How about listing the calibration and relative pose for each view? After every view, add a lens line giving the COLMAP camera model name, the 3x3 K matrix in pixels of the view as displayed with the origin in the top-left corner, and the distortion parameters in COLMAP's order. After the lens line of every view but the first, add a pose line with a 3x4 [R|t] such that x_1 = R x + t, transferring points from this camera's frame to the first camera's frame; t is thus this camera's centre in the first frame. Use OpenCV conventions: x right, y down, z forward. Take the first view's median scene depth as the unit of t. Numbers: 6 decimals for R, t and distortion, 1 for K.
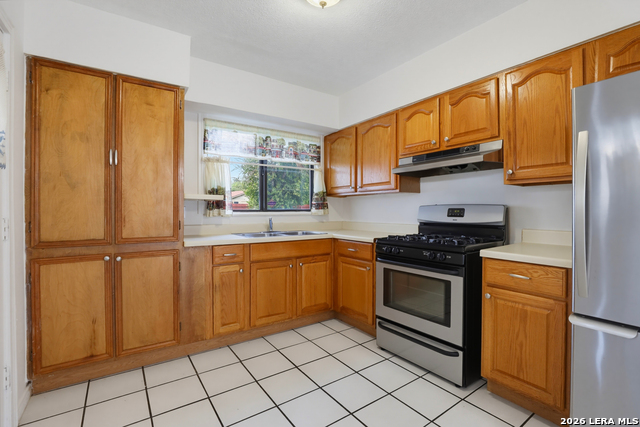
lens RADIAL K [[296.2, 0, 320.0], [0, 296.2, 211.9], [0, 0, 1]] dist [-0.020246, 0.004039]
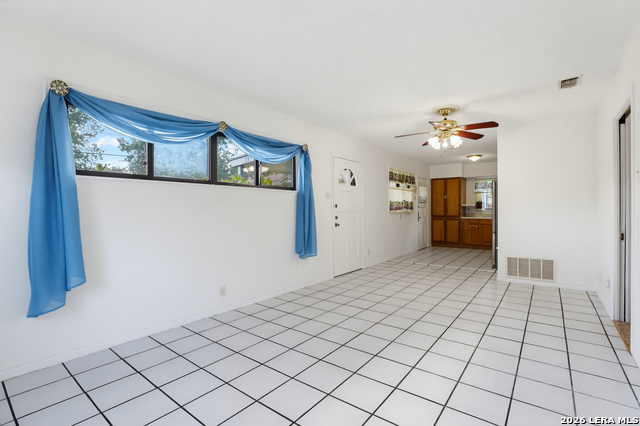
lens RADIAL K [[296.2, 0, 324.9], [0, 296.2, 213.6], [0, 0, 1]] dist [-0.020246, 0.004039]
pose [[0.297499, 0.008842, -0.954681, 2.747138], [-0.003907, 0.999960, 0.008044, 0.031322], [0.954714, 0.001337, 0.297522, -1.884319]]
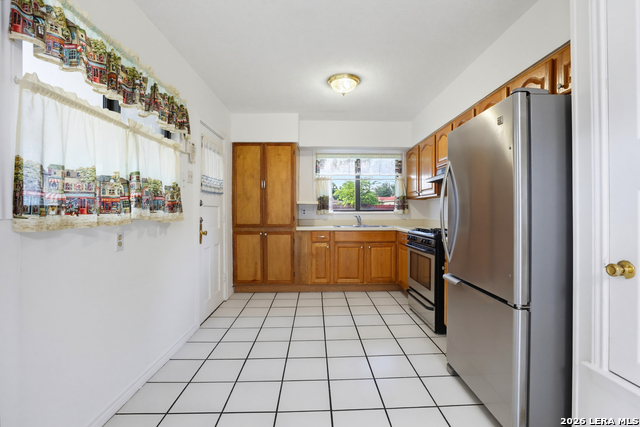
lens RADIAL K [[296.2, 0, 323.6], [0, 296.2, 216.3], [0, 0, 1]] dist [-0.020246, 0.004039]
pose [[0.831600, 0.006490, -0.555338, 0.704732], [-0.001439, 0.999954, 0.009530, 0.014477], [0.555374, -0.007126, 0.831570, -0.426642]]
